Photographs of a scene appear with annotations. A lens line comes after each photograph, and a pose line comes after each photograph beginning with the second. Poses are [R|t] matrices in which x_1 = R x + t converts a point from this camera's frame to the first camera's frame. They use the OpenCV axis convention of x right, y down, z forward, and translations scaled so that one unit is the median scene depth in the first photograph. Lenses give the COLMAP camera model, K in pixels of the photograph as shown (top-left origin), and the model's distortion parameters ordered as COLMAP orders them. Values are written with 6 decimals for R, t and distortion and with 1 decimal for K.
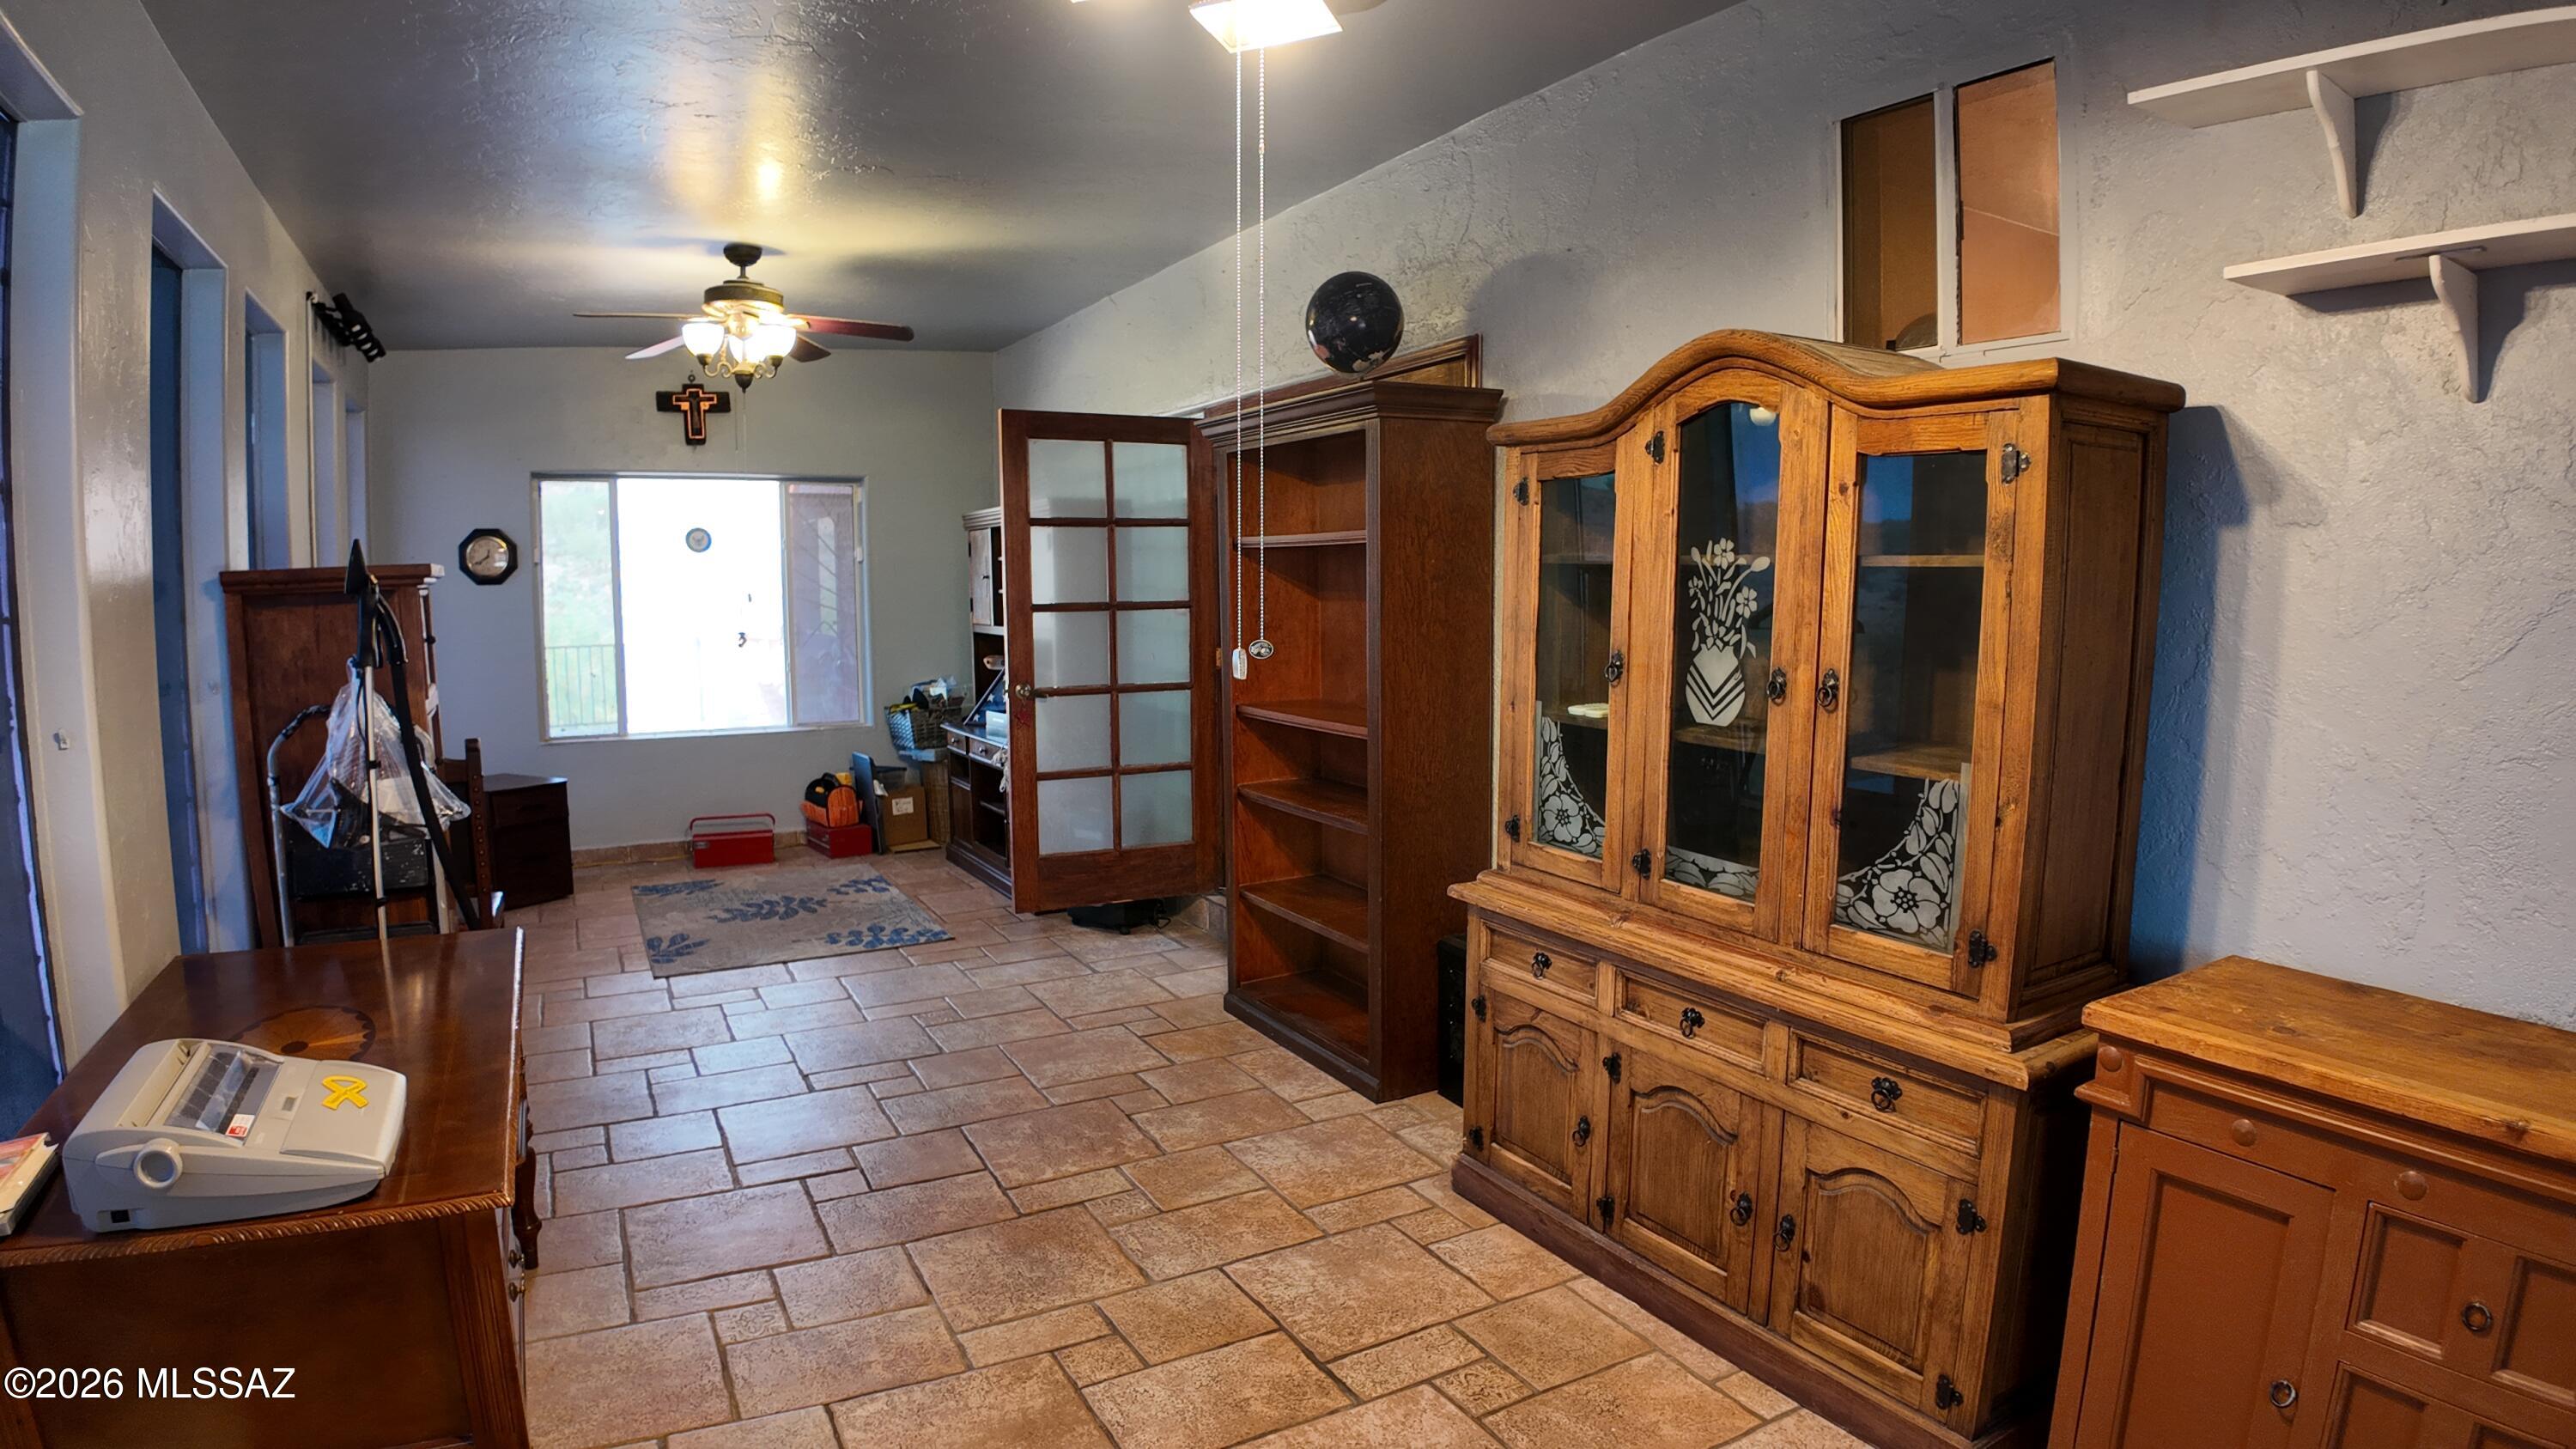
lens RADIAL K [[1364.1, 0, 1288.0], [0, 1364.1, 724.5], [0, 0, 1]] dist [-0.116042, -0.000408]
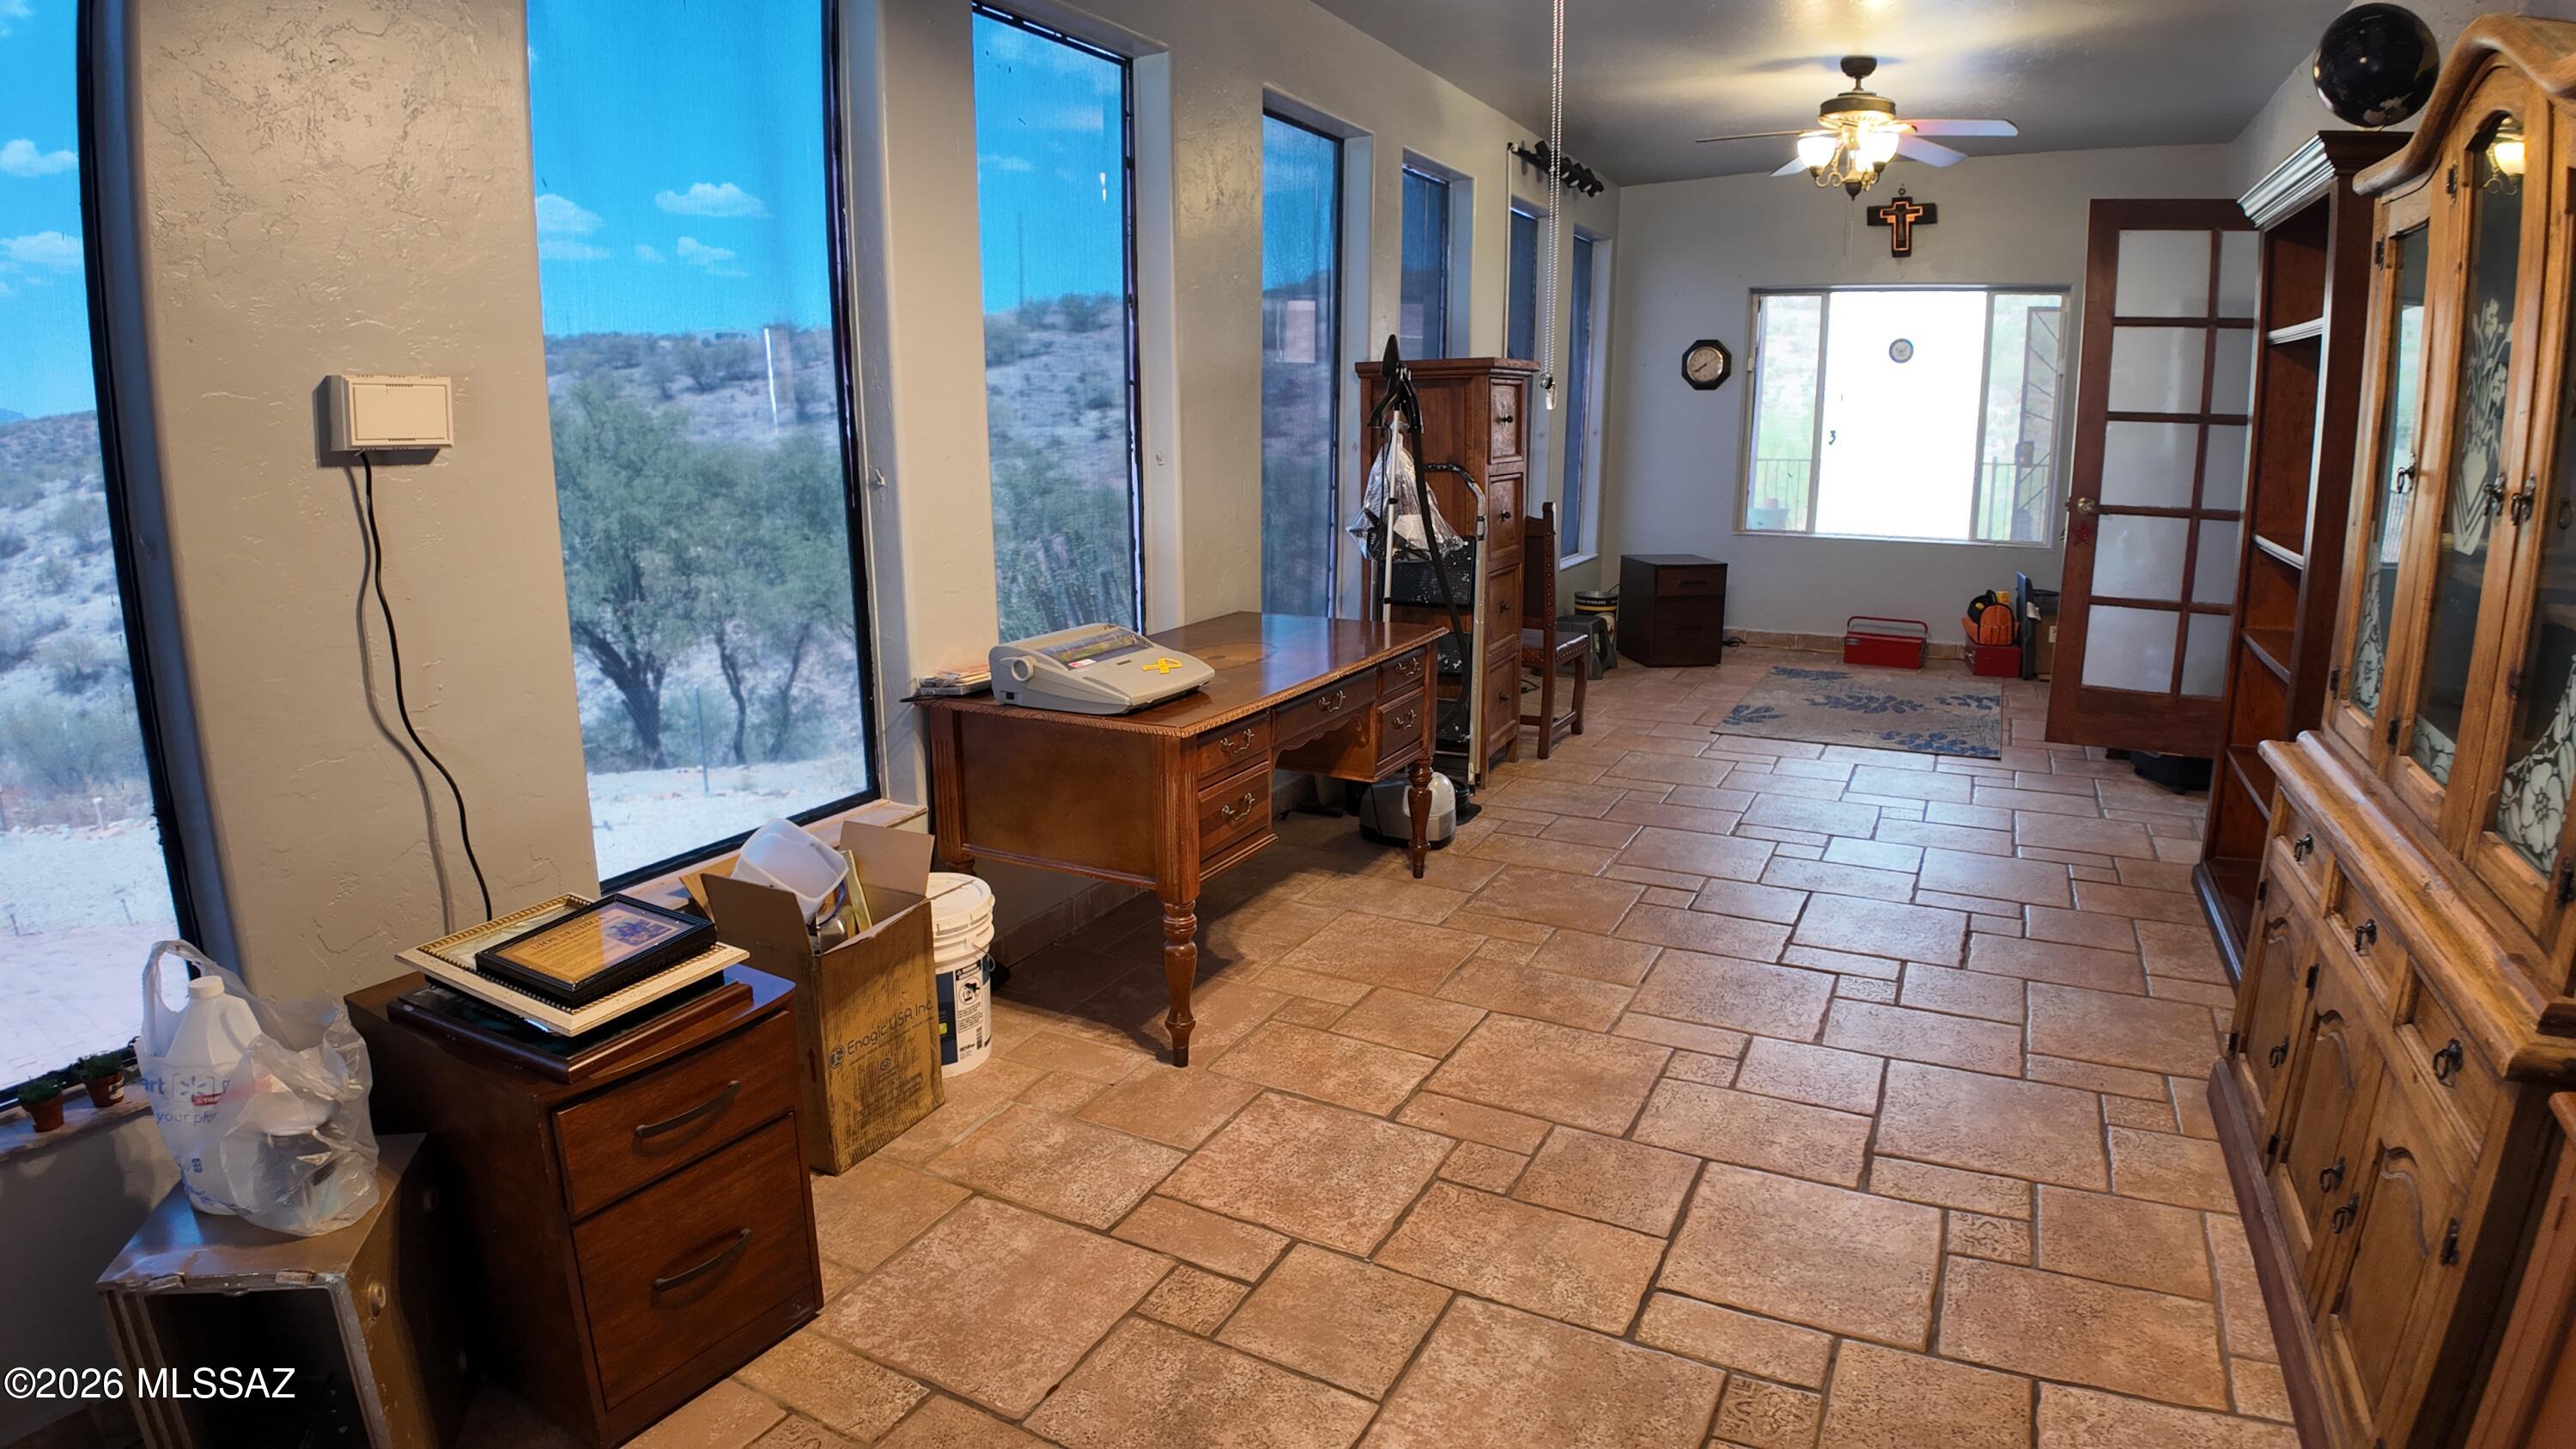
lens RADIAL K [[1364.1, 0, 1288.0], [0, 1364.1, 724.5], [0, 0, 1]] dist [-0.116042, -0.000408]
pose [[0.550907, 0.186170, -0.813537, 0.252659], [-0.081795, 0.982153, 0.169366, 0.015988], [0.830549, -0.026762, 0.556302, 0.044083]]
